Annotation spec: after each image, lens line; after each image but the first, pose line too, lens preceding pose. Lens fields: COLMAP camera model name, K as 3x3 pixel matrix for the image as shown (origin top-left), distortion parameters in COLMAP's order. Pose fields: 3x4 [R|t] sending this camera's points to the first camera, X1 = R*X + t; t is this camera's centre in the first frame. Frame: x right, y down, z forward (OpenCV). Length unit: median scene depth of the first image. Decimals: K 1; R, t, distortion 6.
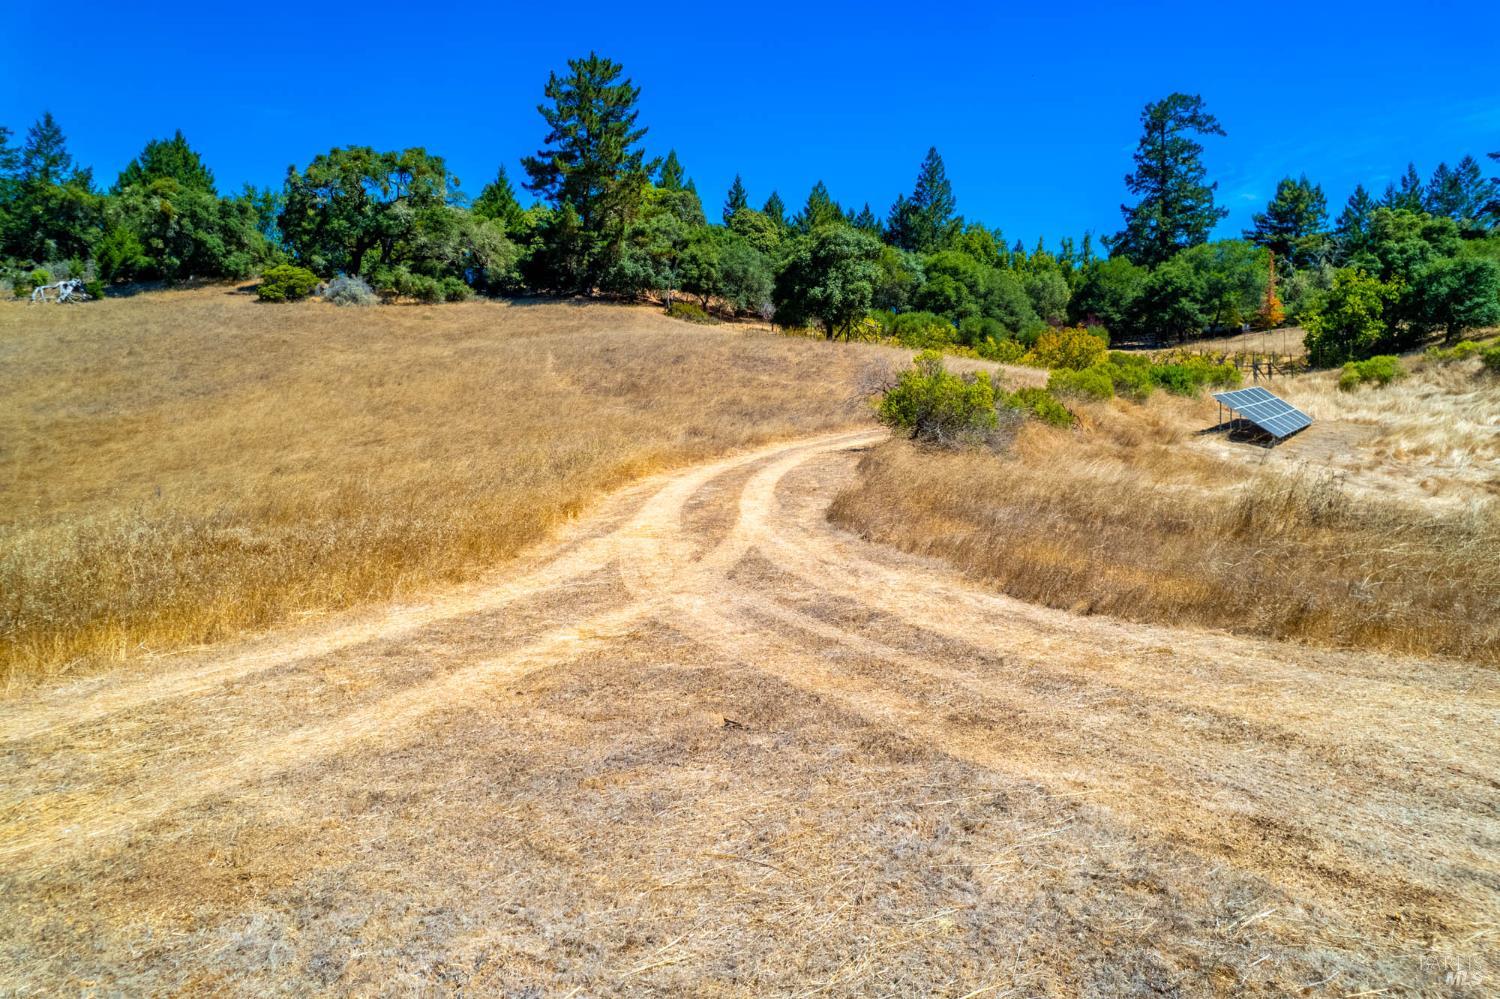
lens RADIAL K [[943.6, 0, 753.7], [0, 943.6, 487.6], [0, 0, 1]] dist [-0.074186, 0.050914]
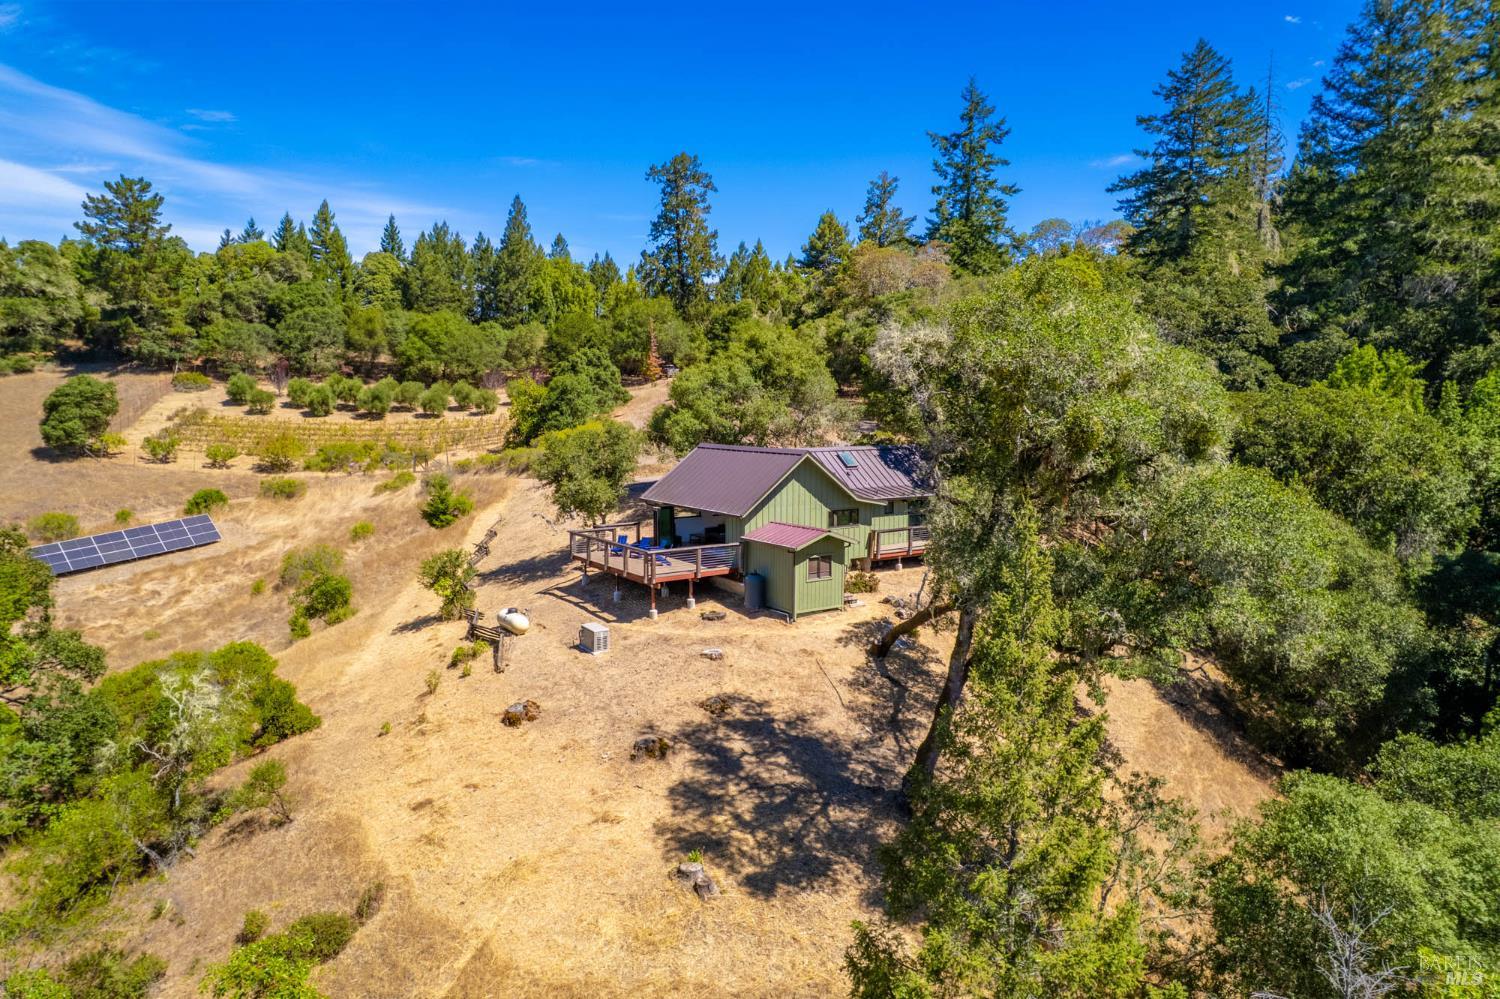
lens RADIAL K [[956.3, 0, 764.8], [0, 956.3, 497.1], [0, 0, 1]] dist [-0.082143, 0.066478]
pose [[0.996175, 0.009049, -0.086905, 0.785243], [0.000177, 0.994413, 0.105563, -0.145404], [0.087375, -0.105174, 0.990608, -0.248748]]
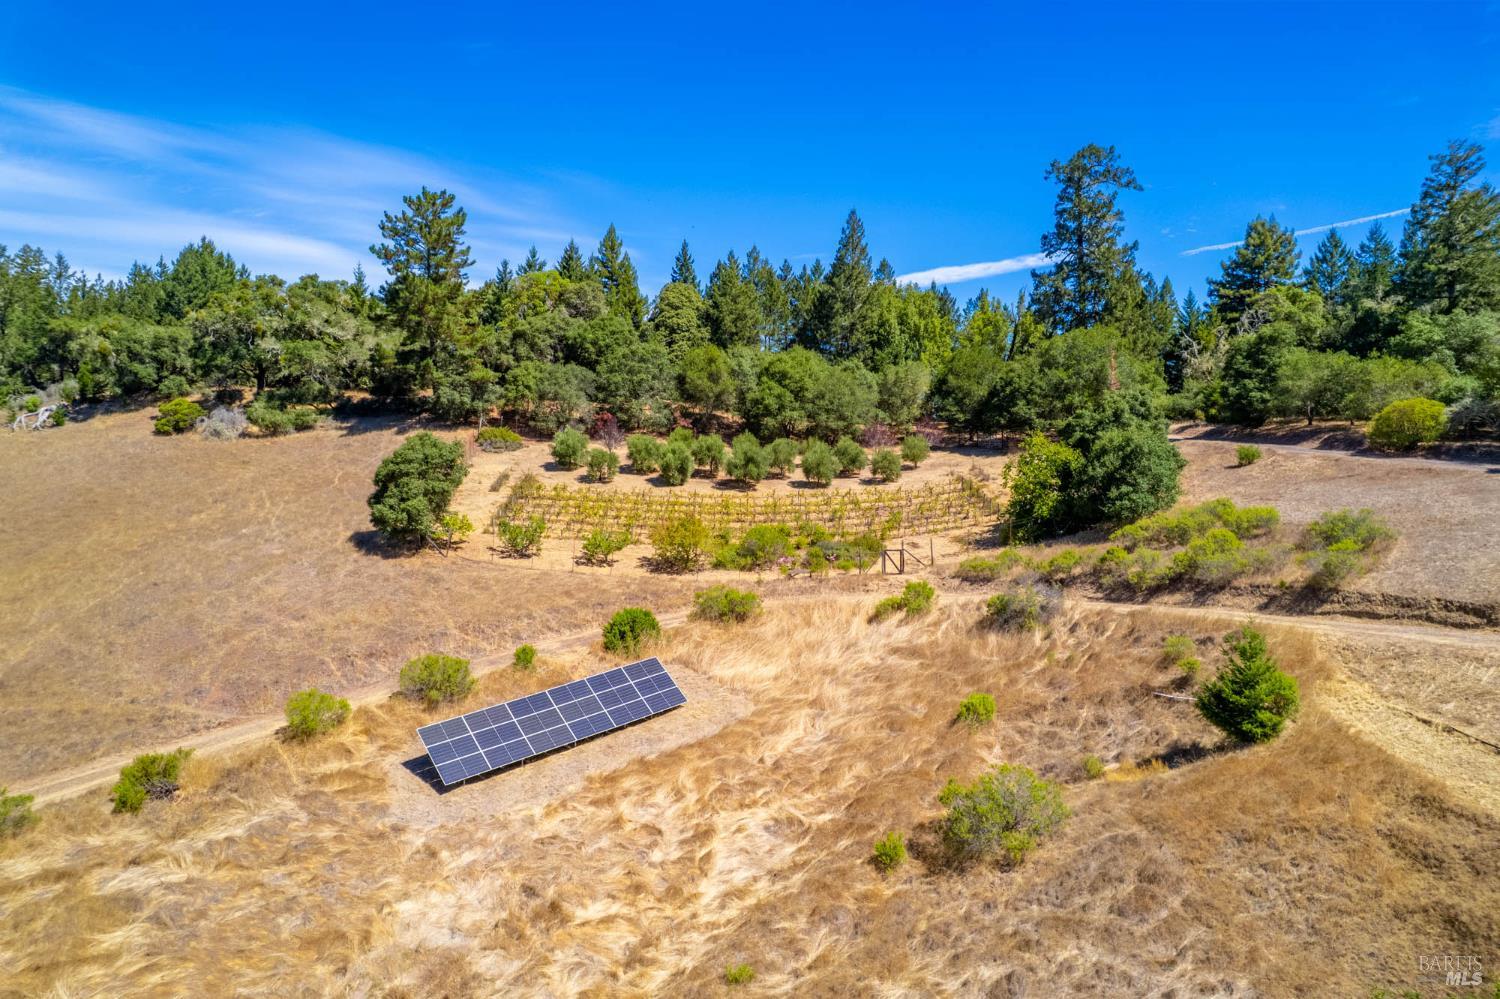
lens RADIAL K [[962.1, 0, 761.5], [0, 962.1, 484.9], [0, 0, 1]] dist [-0.072665, 0.048860]
pose [[0.972399, 0.004626, -0.233280, 0.426624], [0.004513, 0.999243, 0.038628, -0.156035], [0.233282, -0.038615, 0.971642, 0.016232]]
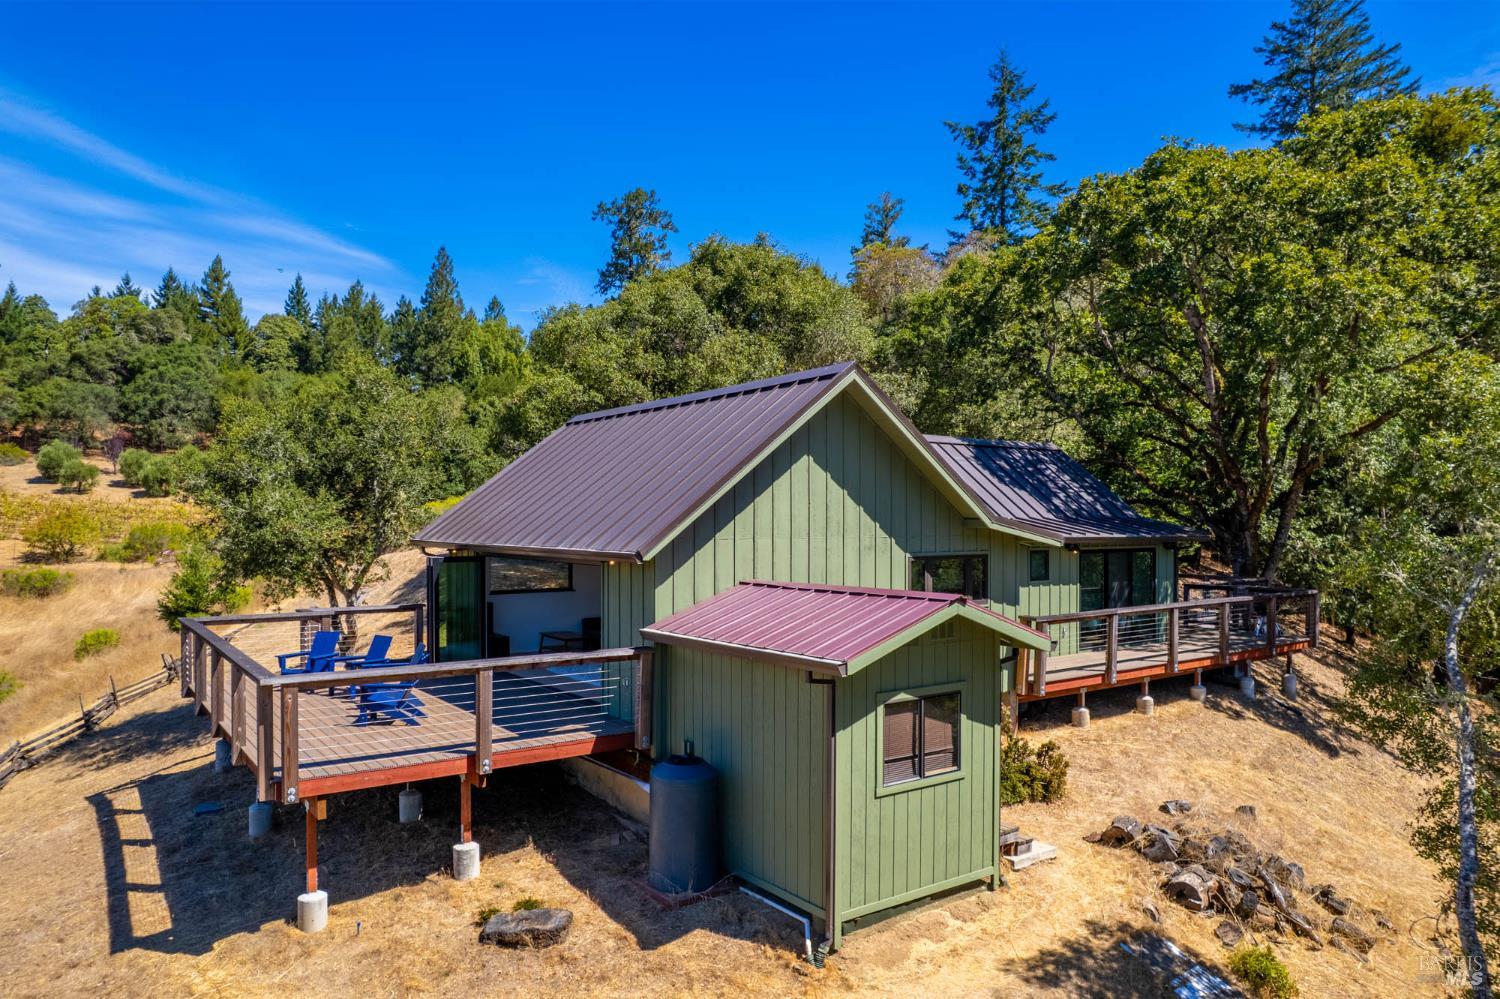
lens RADIAL K [[994.3, 0, 747.6], [0, 994.3, 501.0], [0, 0, 1]] dist [-0.092535, 0.079501]
pose [[0.996909, -0.004021, -0.078461, 0.766414], [0.003145, 0.999931, -0.011287, -0.106548], [0.078501, 0.011005, 0.996853, -0.010835]]
